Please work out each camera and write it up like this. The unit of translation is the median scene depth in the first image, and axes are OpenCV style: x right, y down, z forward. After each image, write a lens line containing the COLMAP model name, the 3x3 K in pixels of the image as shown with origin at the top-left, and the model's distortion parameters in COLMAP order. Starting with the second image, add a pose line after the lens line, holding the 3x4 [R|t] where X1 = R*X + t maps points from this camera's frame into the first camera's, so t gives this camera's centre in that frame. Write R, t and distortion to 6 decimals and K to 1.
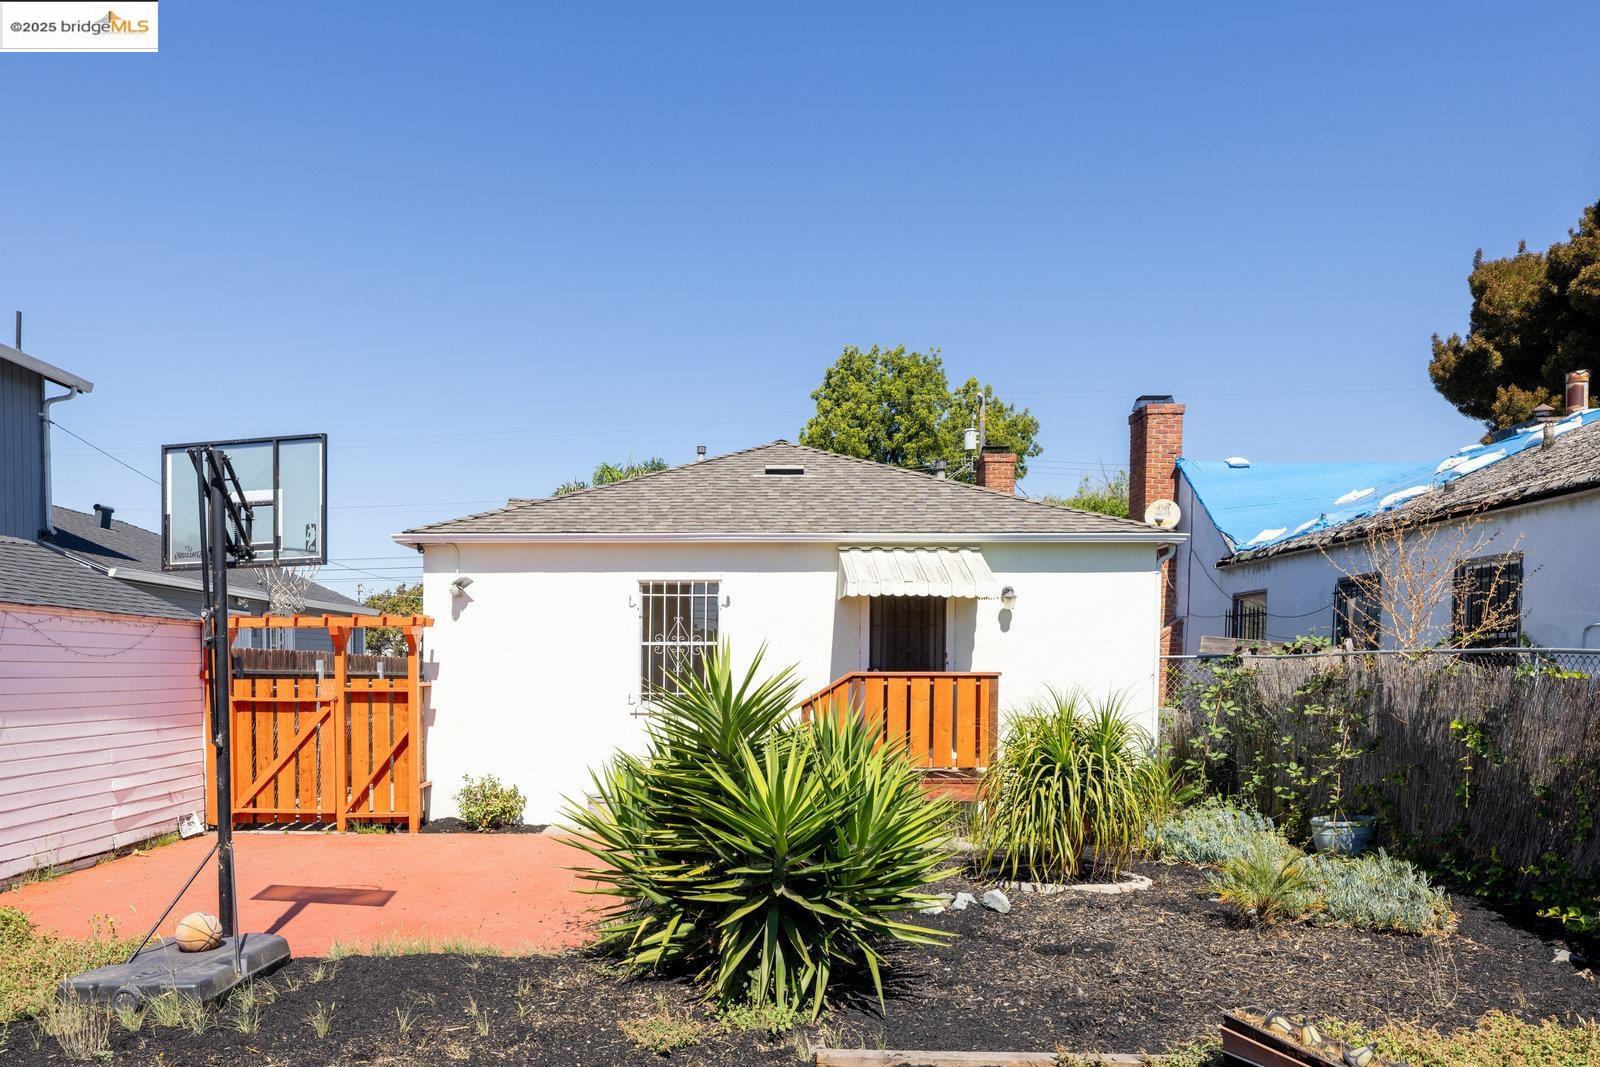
lens RADIAL K [[1234.9, 0, 737.8], [0, 1234.9, 707.1], [0, 0, 1]] dist [0.002851, -0.004797]
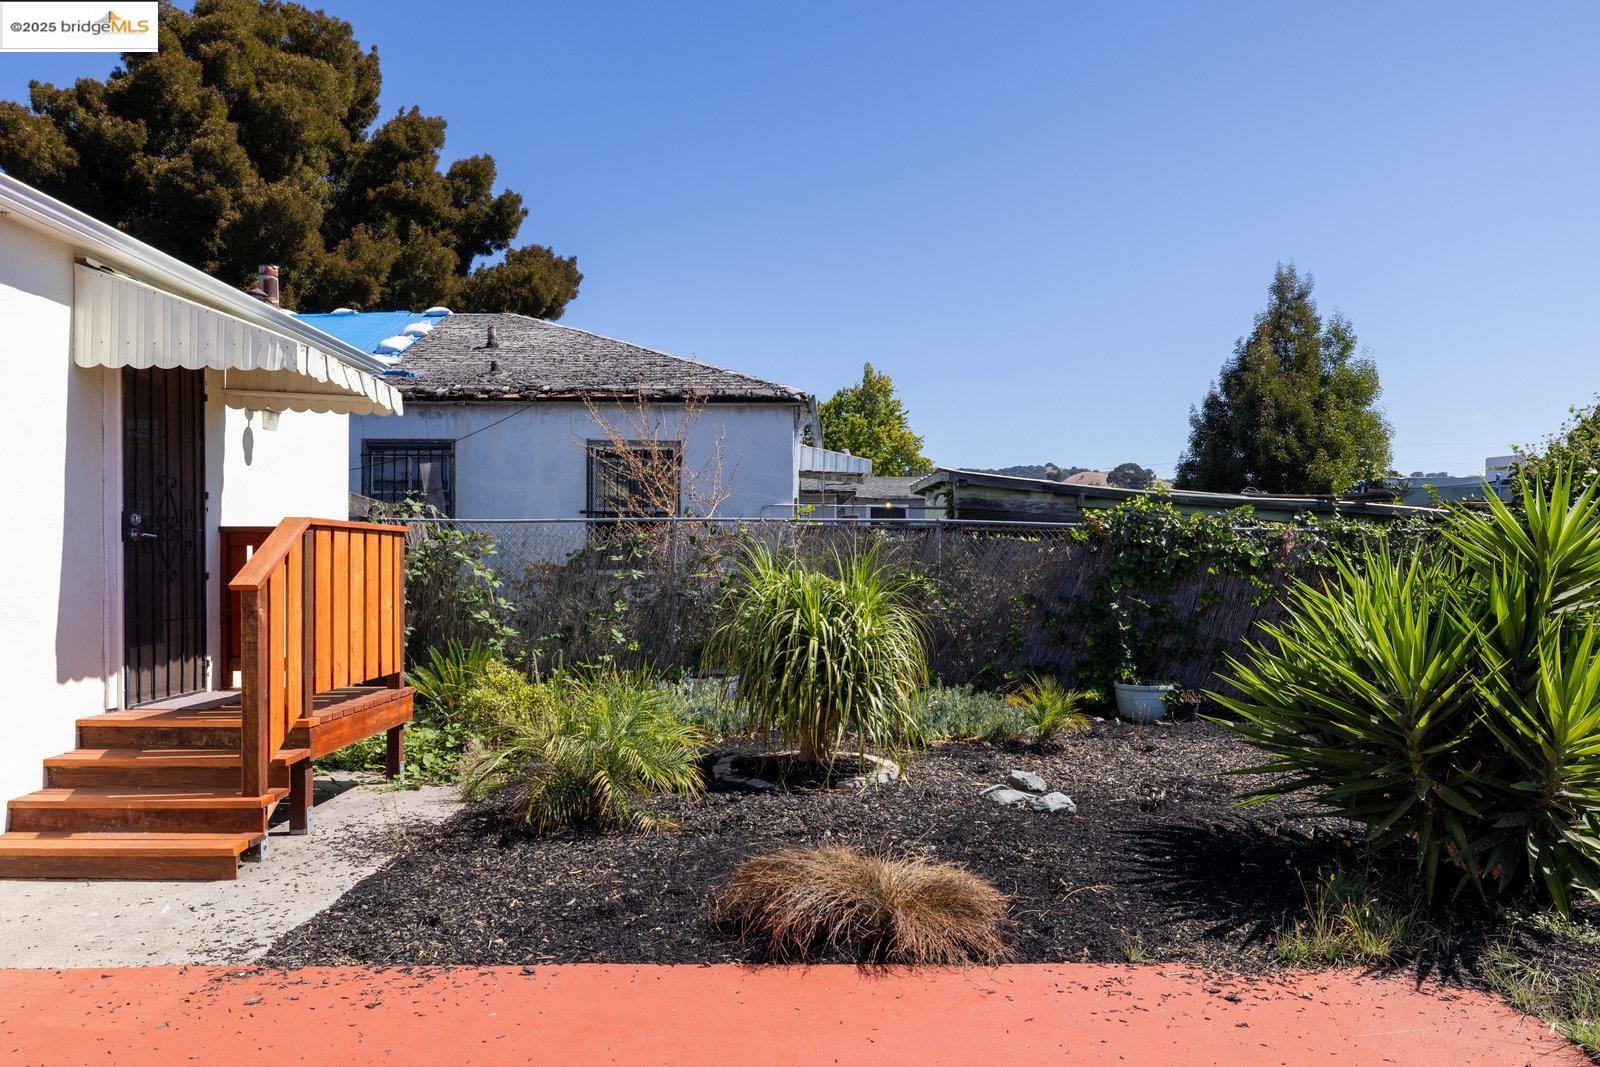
lens RADIAL K [[1122.6, 0, 778.8], [0, 1122.6, 586.1], [0, 0, 1]] dist [0.004801, 0.004735]
pose [[-0.022558, -0.016089, 0.999616, -0.370590], [0.032699, 0.999324, 0.016822, -0.000926], [-0.999211, 0.033066, -0.022016, 0.764041]]
